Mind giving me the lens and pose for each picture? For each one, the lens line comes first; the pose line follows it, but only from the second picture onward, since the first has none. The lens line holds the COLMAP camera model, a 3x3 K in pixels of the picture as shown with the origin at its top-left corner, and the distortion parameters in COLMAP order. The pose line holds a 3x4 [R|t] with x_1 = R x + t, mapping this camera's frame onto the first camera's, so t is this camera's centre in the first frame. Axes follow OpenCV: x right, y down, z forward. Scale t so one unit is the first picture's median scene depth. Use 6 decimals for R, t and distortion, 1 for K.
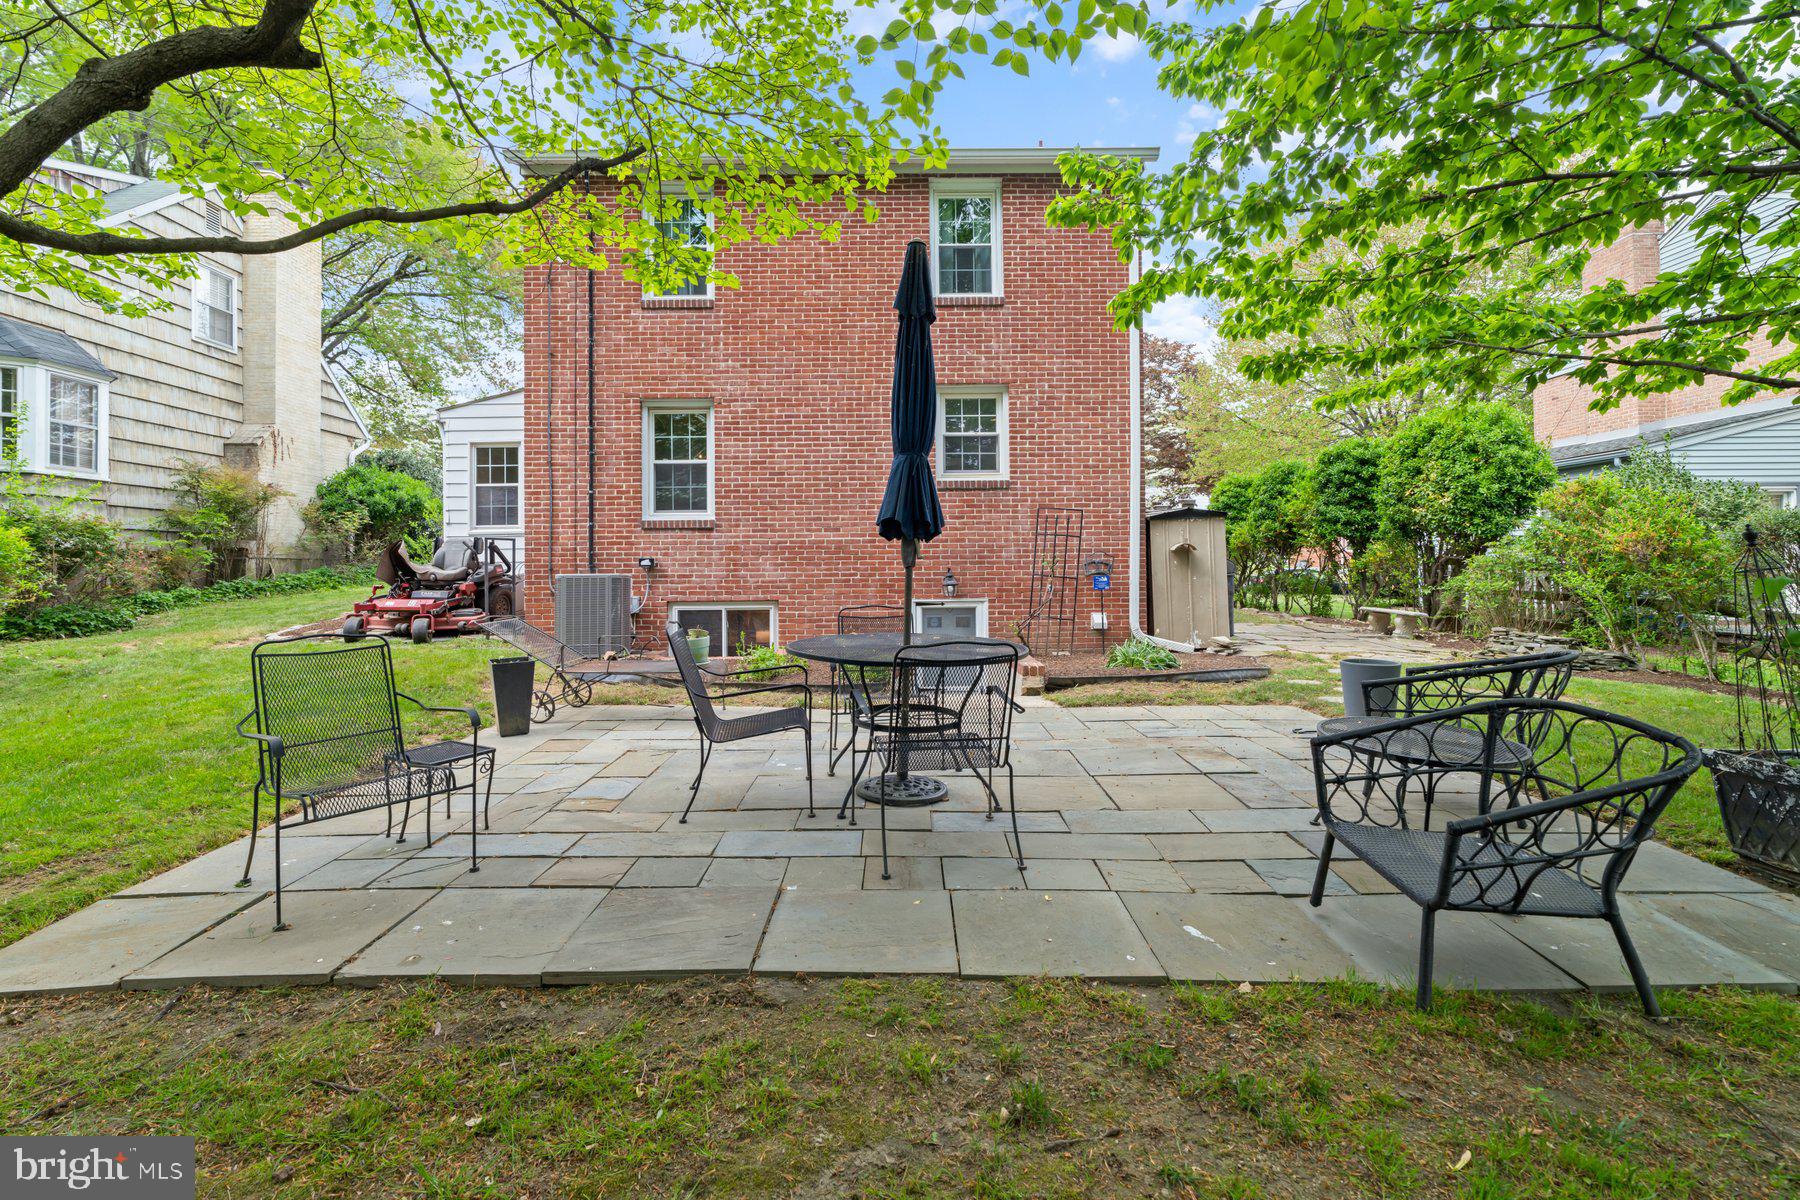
lens RADIAL K [[819.4, 0, 897.1], [0, 819.4, 554.4], [0, 0, 1]] dist [-0.003055, 0.000123]
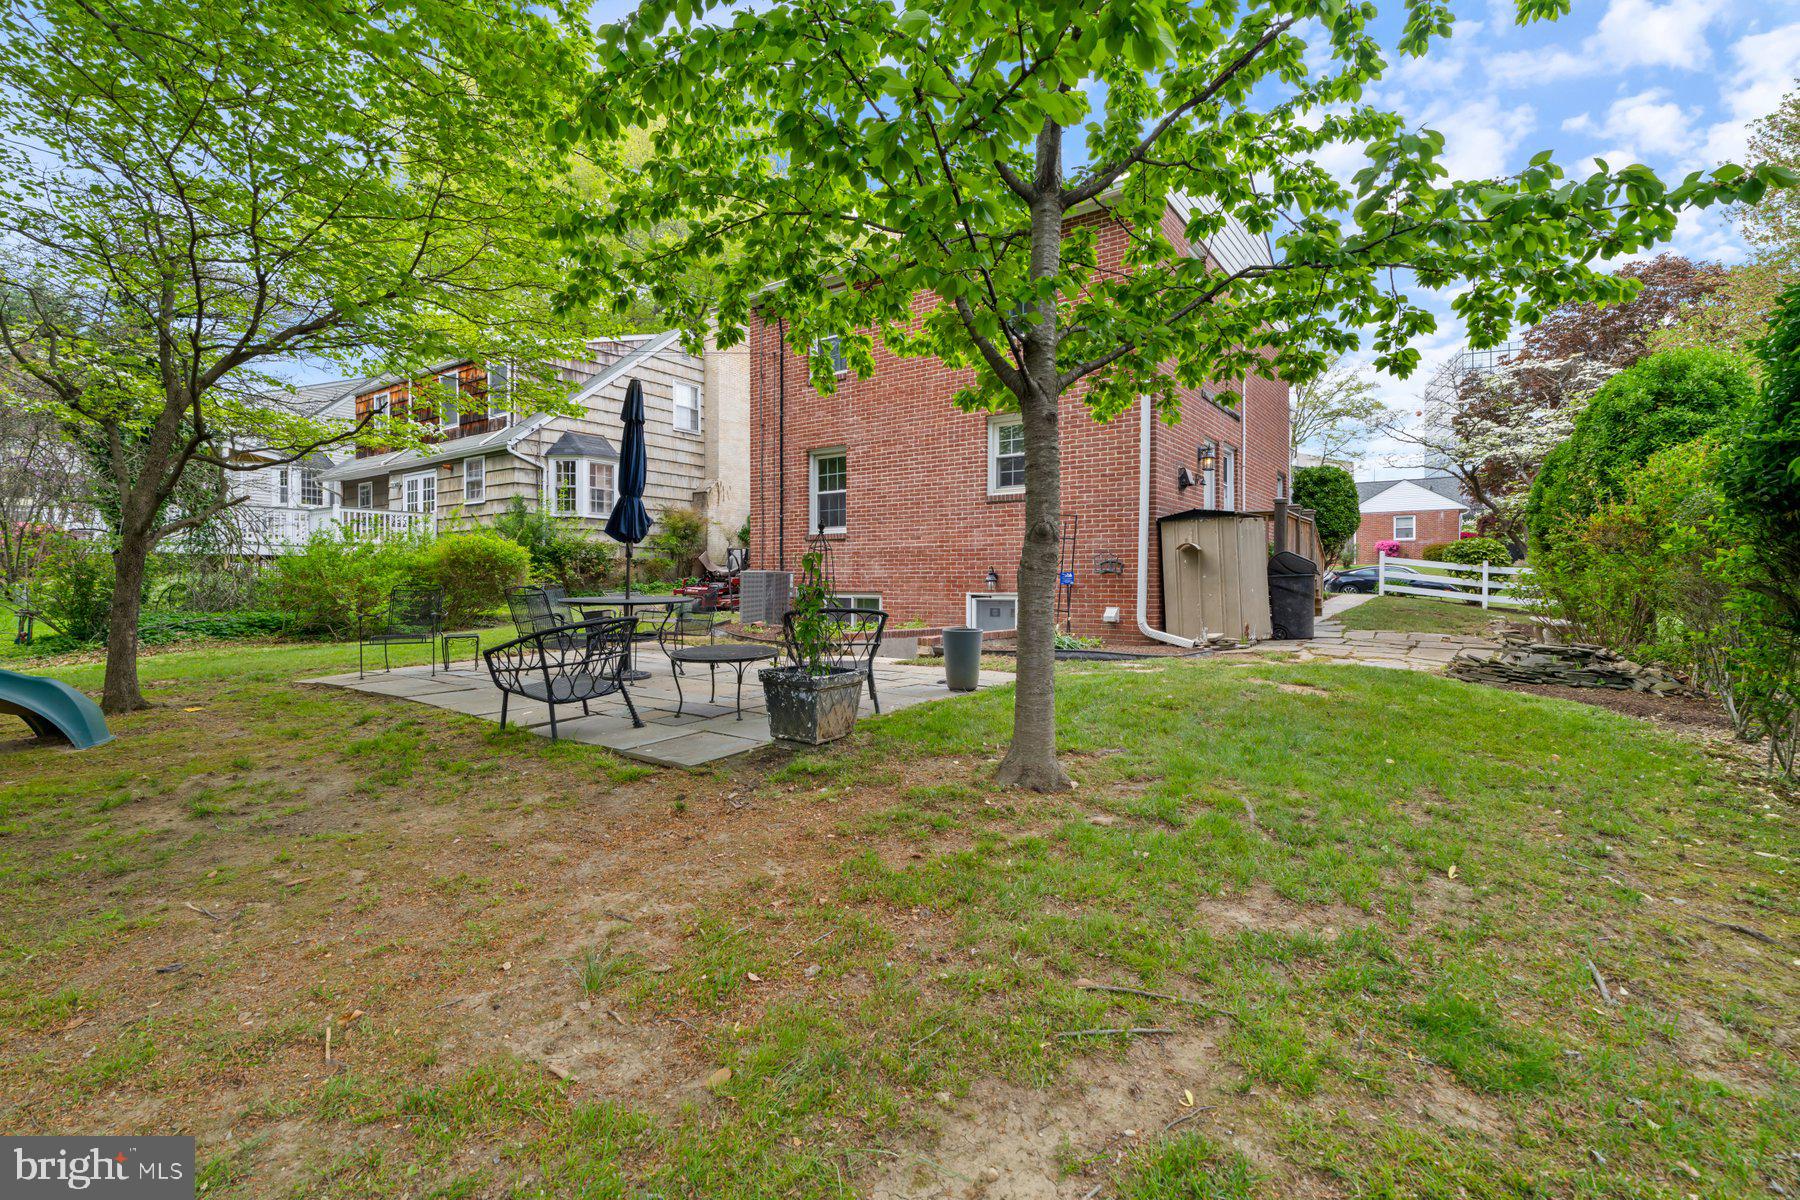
lens RADIAL K [[819.4, 0, 905.3], [0, 819.4, 595.1], [0, 0, 1]] dist [-0.003055, 0.000123]
pose [[0.803218, 0.018394, -0.595401, 0.678886], [-0.000730, 0.999553, 0.029895, 0.021805], [0.595684, -0.023577, 0.802872, -0.054517]]
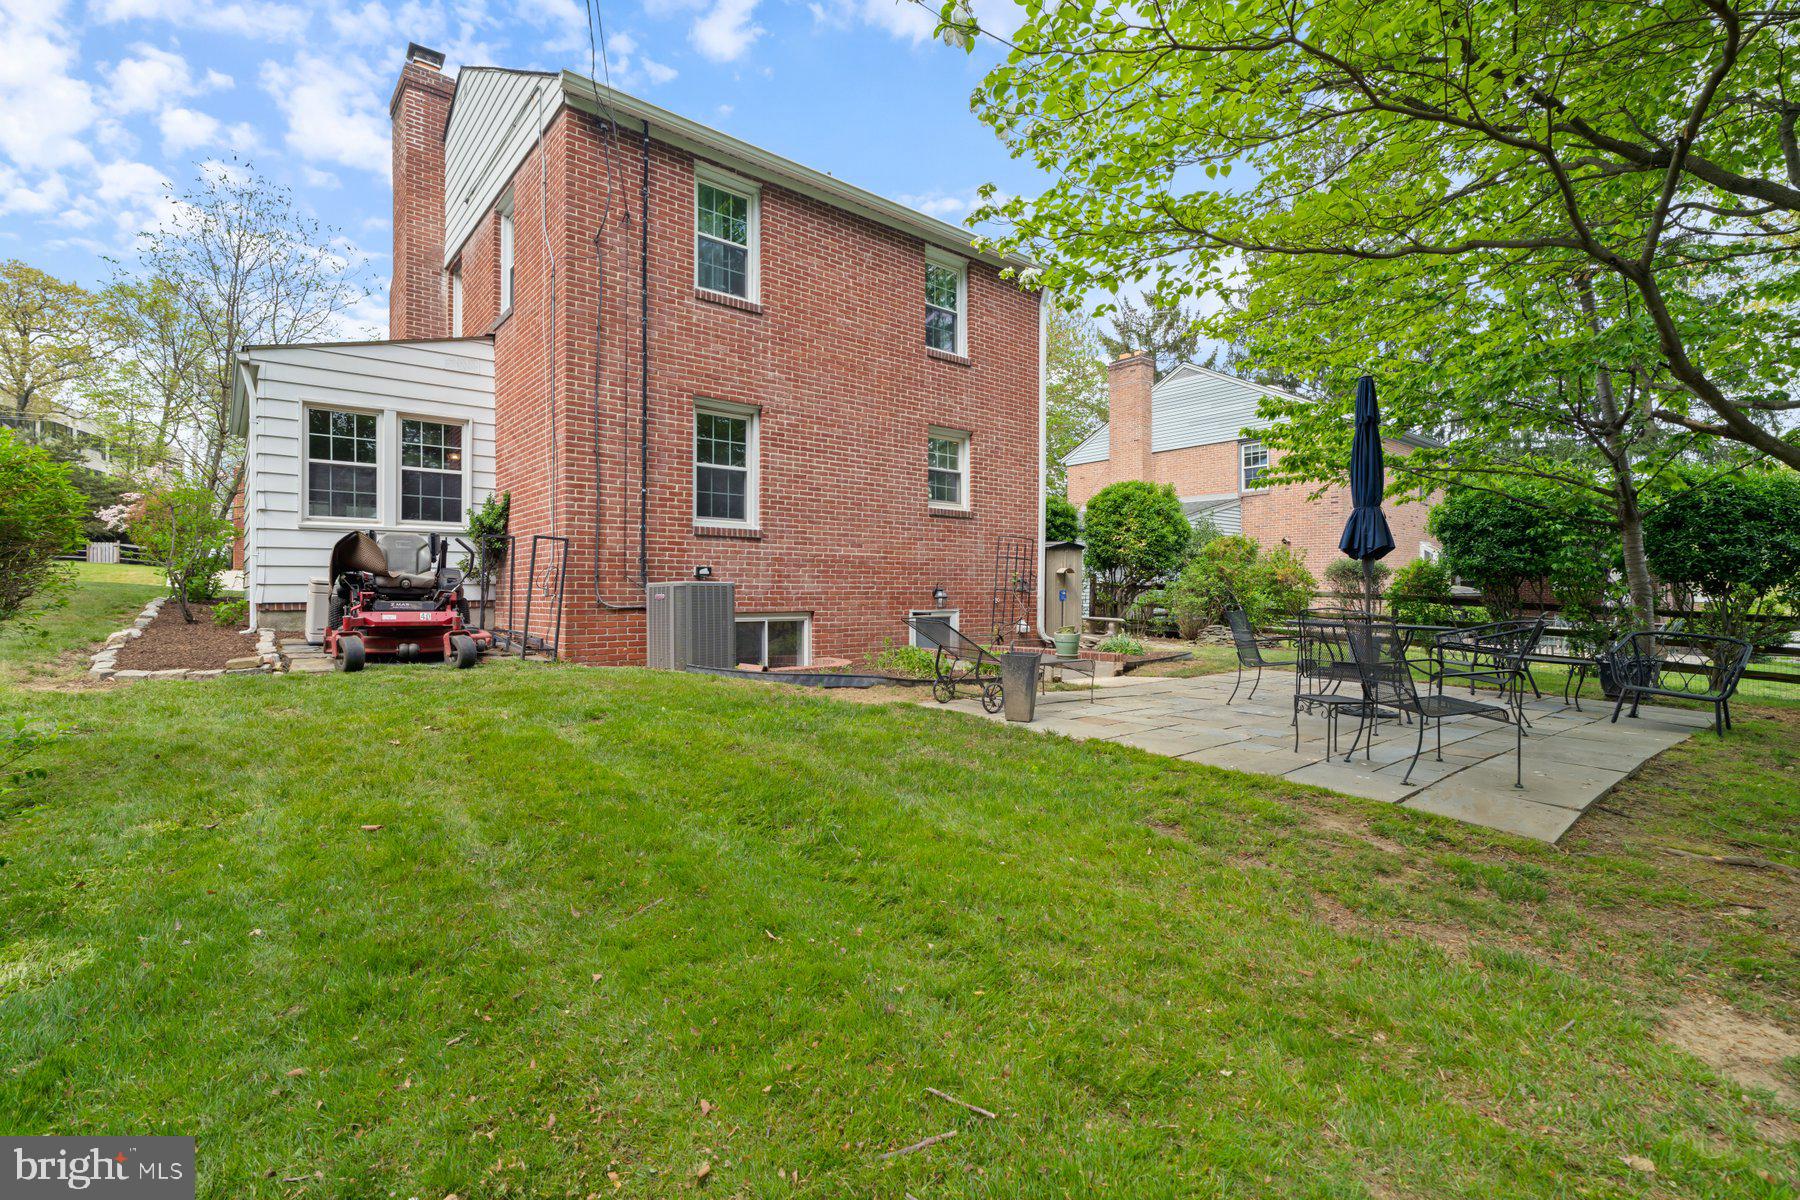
lens RADIAL K [[819.4, 0, 899.8], [0, 819.4, 596.3], [0, 0, 1]] dist [-0.003055, 0.000123]
pose [[0.769775, 0.007062, 0.638276, -0.720681], [-0.017902, 0.999784, 0.010528, 0.024282], [-0.638064, -0.019531, 0.769736, 0.129961]]
